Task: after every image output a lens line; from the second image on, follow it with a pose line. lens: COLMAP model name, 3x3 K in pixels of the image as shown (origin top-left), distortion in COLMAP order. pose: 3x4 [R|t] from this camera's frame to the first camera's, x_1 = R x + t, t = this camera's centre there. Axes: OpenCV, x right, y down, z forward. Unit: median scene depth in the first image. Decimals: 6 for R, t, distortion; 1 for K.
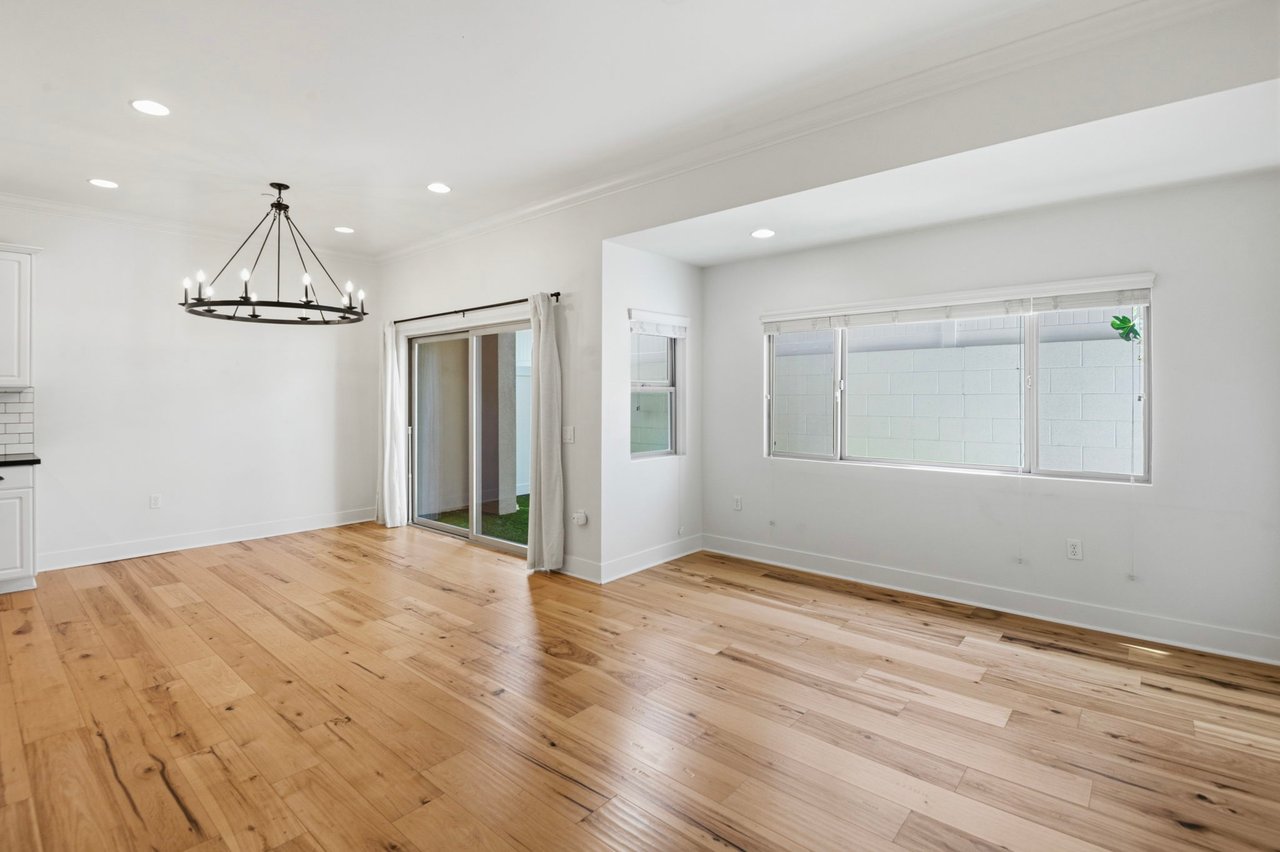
lens RADIAL K [[600.7, 0, 638.6], [0, 600.7, 395.3], [0, 0, 1]] dist [-0.004817, -0.007749]
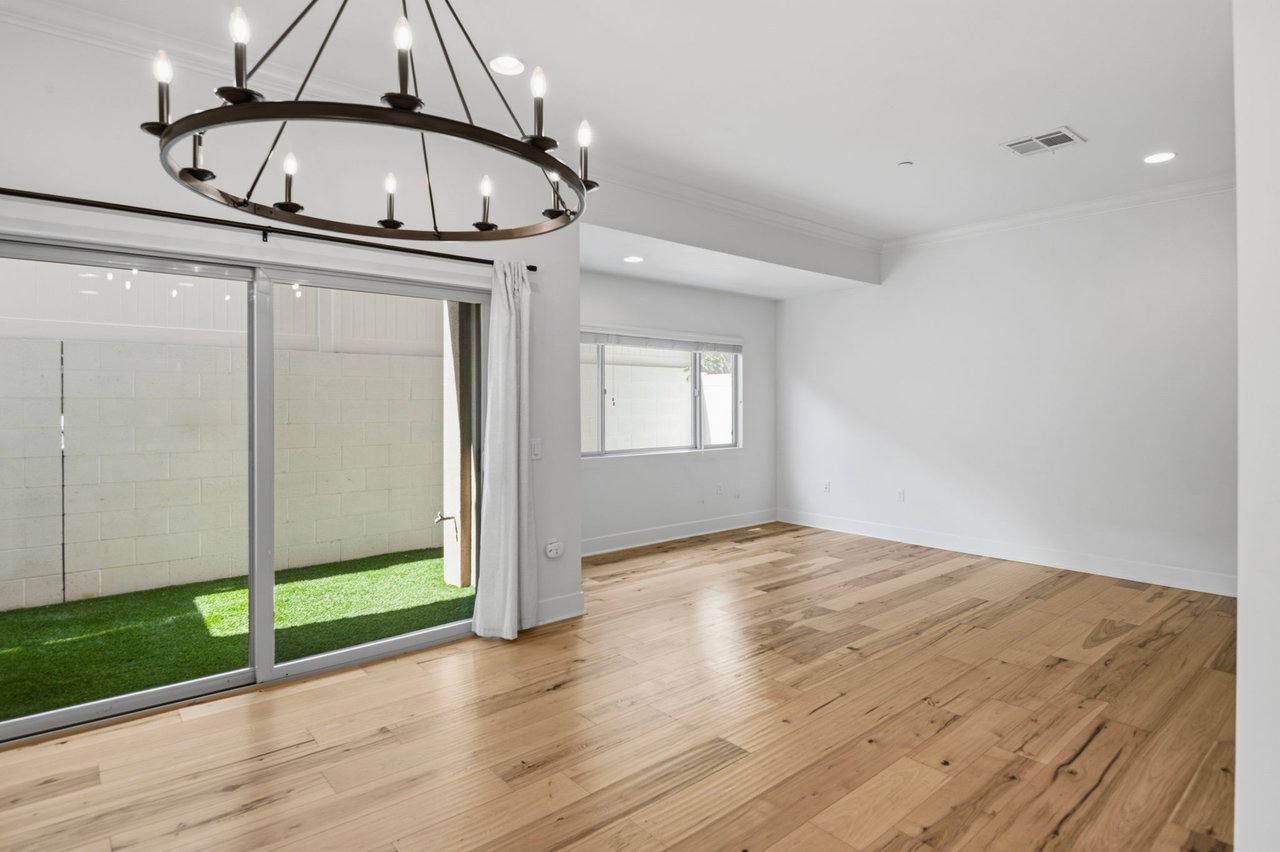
lens RADIAL K [[666.9, 0, 634.6], [0, 666.9, 399.5], [0, 0, 1]] dist [0.003519, -0.020621]
pose [[0.151876, 0.005708, 0.988383, -1.182504], [-0.001453, 0.999984, -0.005552, 0.007099], [-0.988399, -0.000593, 0.151882, 0.903136]]
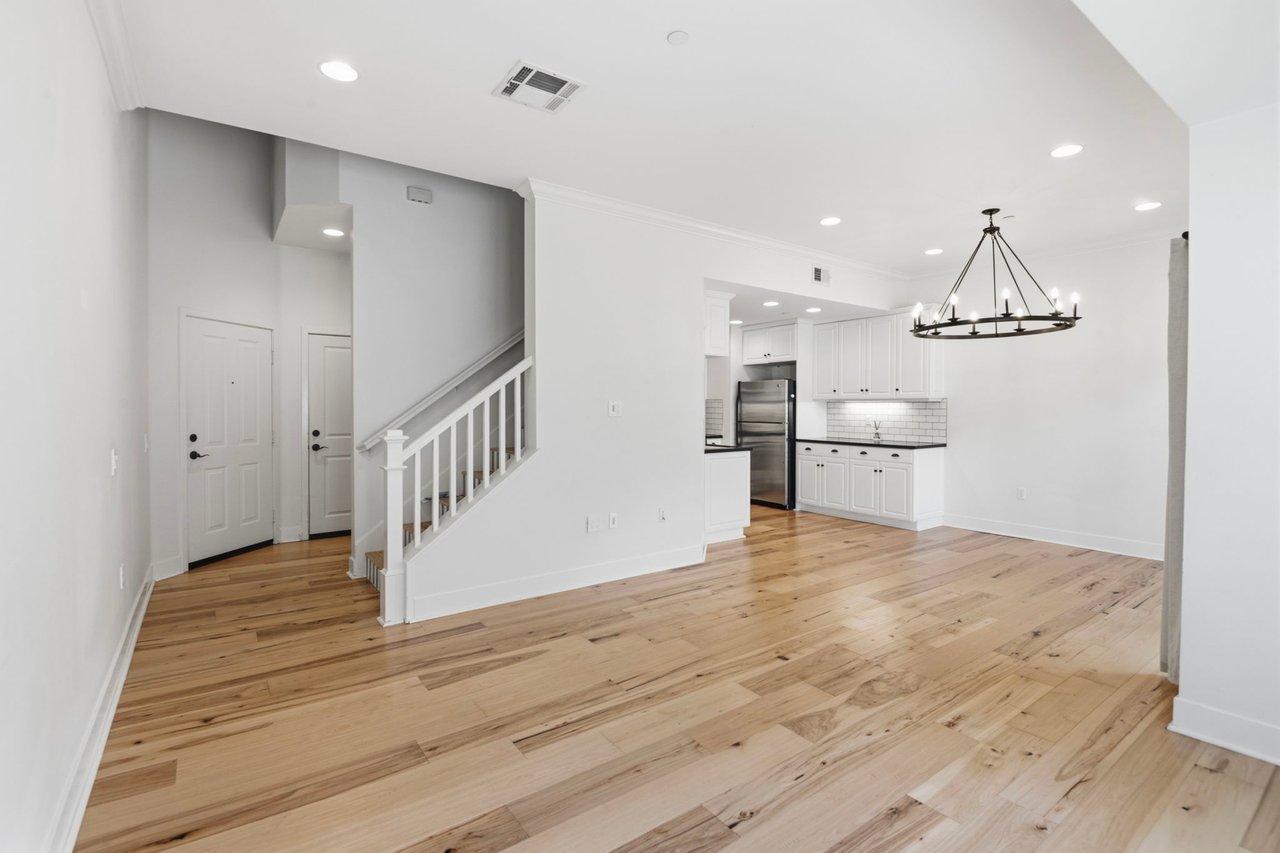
lens RADIAL K [[589.0, 0, 632.2], [0, 589.0, 409.8], [0, 0, 1]] dist [0.003368, -0.013907]
pose [[-0.237939, 0.008824, -0.971240, 0.695400], [-0.000029, 0.999959, 0.009092, 0.001618], [0.971280, 0.002191, -0.237928, 0.726085]]
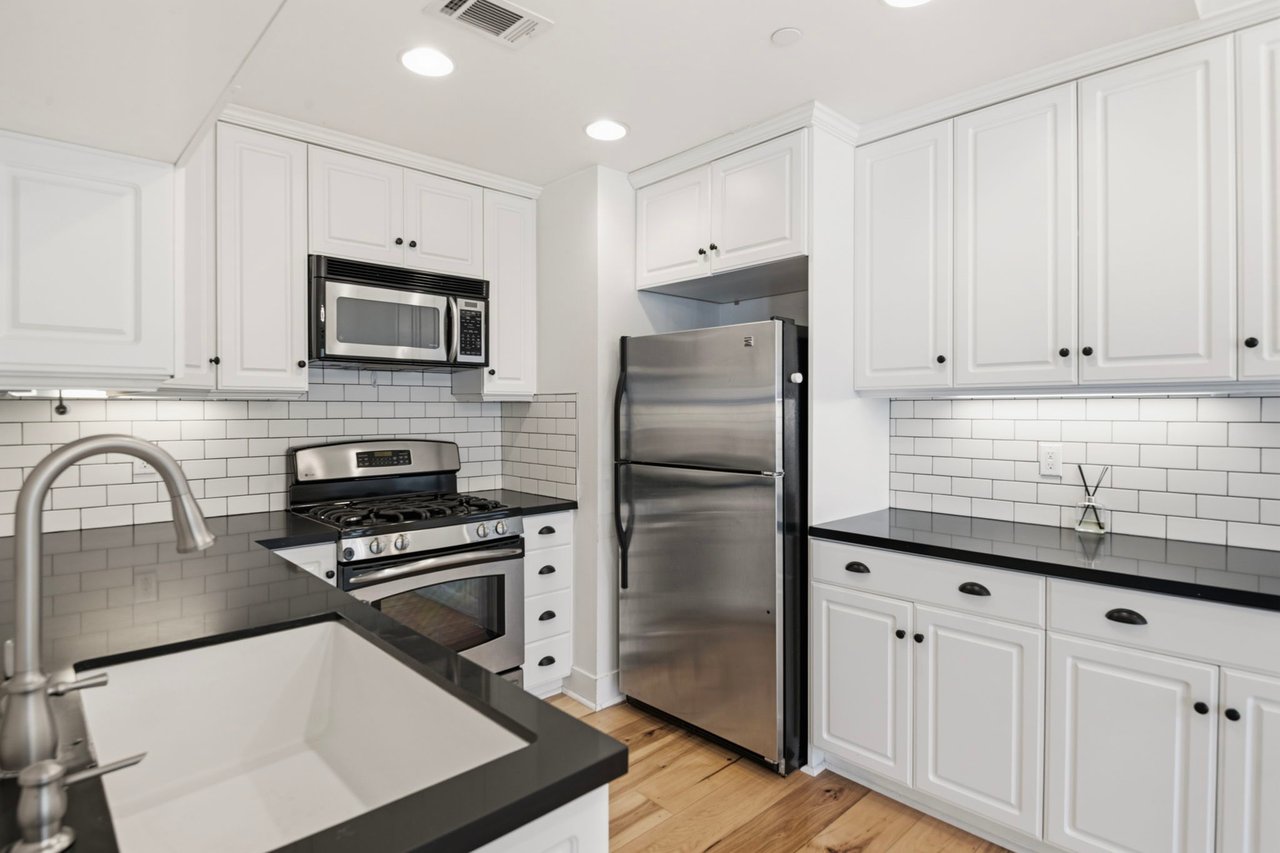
lens RADIAL K [[664.6, 0, 645.8], [0, 664.6, 419.7], [0, 0, 1]] dist [0.001454, -0.000898]
pose [[-0.091966, 0.018303, -0.995594, -0.736931], [0.004115, 0.999830, 0.018000, 0.001326], [0.995754, -0.002442, -0.092026, 0.691313]]
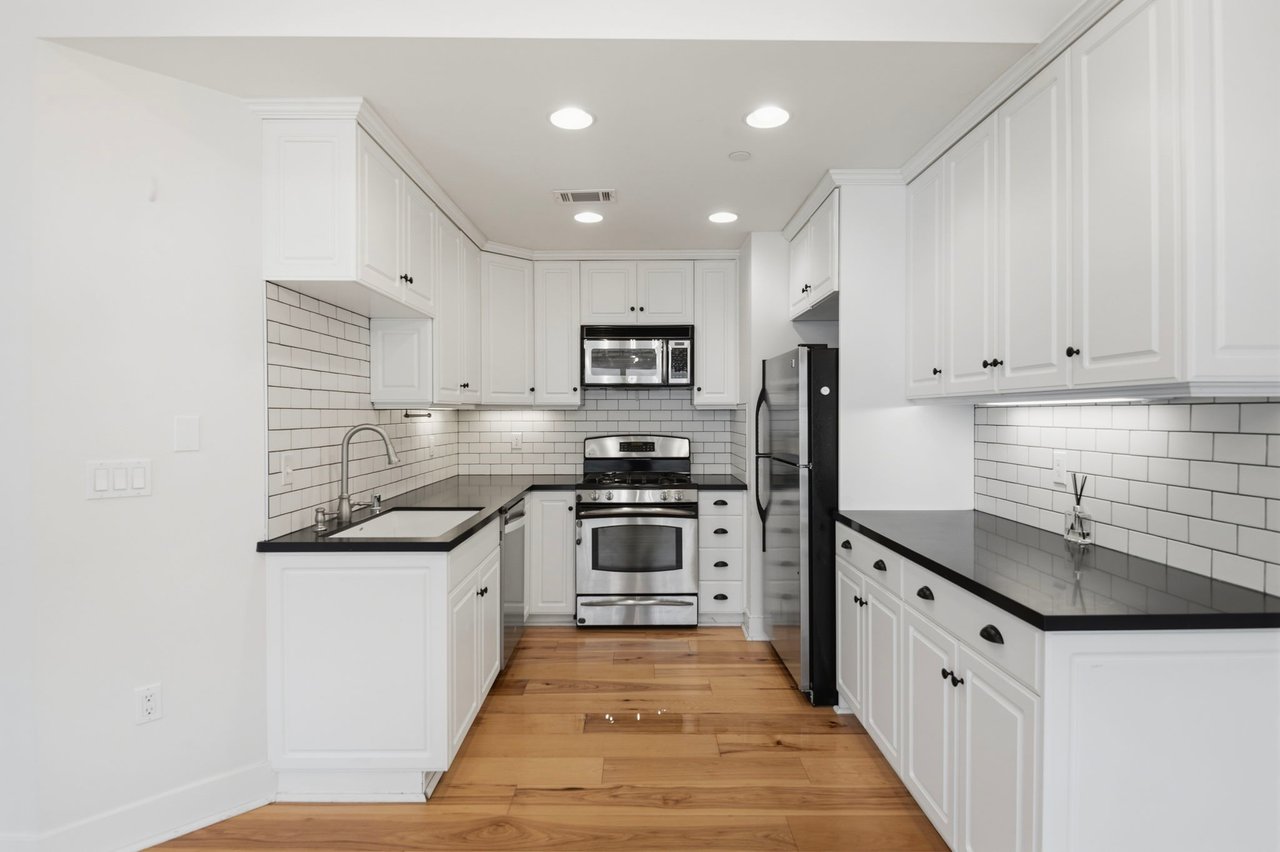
lens RADIAL K [[670.7, 0, 640.0], [0, 670.7, 426.0], [0, 0, 1]] dist [0.014535, -0.026708]
pose [[-0.756046, 0.014497, -0.654358, -0.687577], [0.004372, 0.999844, 0.017099, 0.000779], [0.654504, 0.010067, -0.755992, 1.254051]]
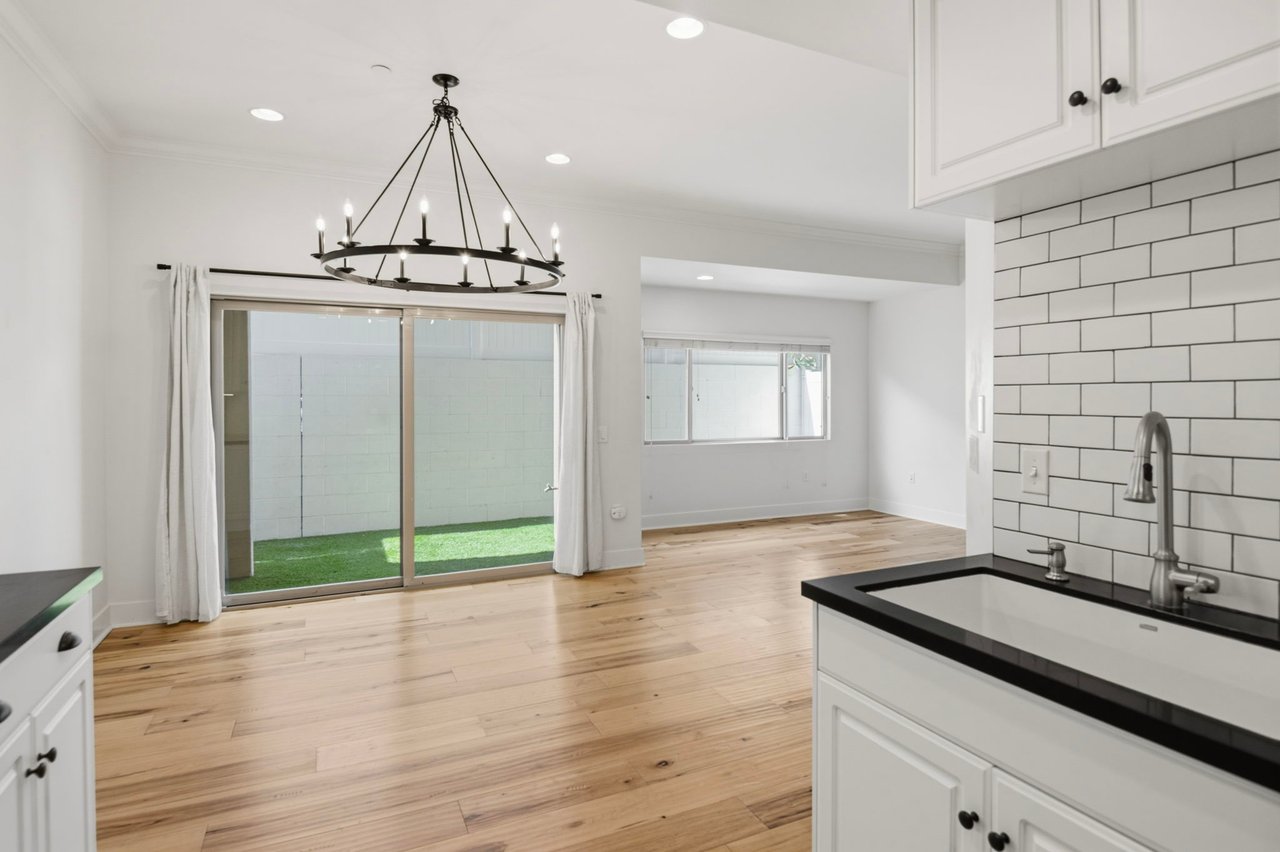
lens RADIAL K [[666.9, 0, 634.6], [0, 666.9, 399.5], [0, 0, 1]] dist [0.003519, -0.020621]
pose [[0.412627, -0.002664, 0.910896, -1.390278], [-0.001602, 0.999992, 0.003650, 0.002321], [-0.910899, -0.002966, 0.412620, 0.585629]]
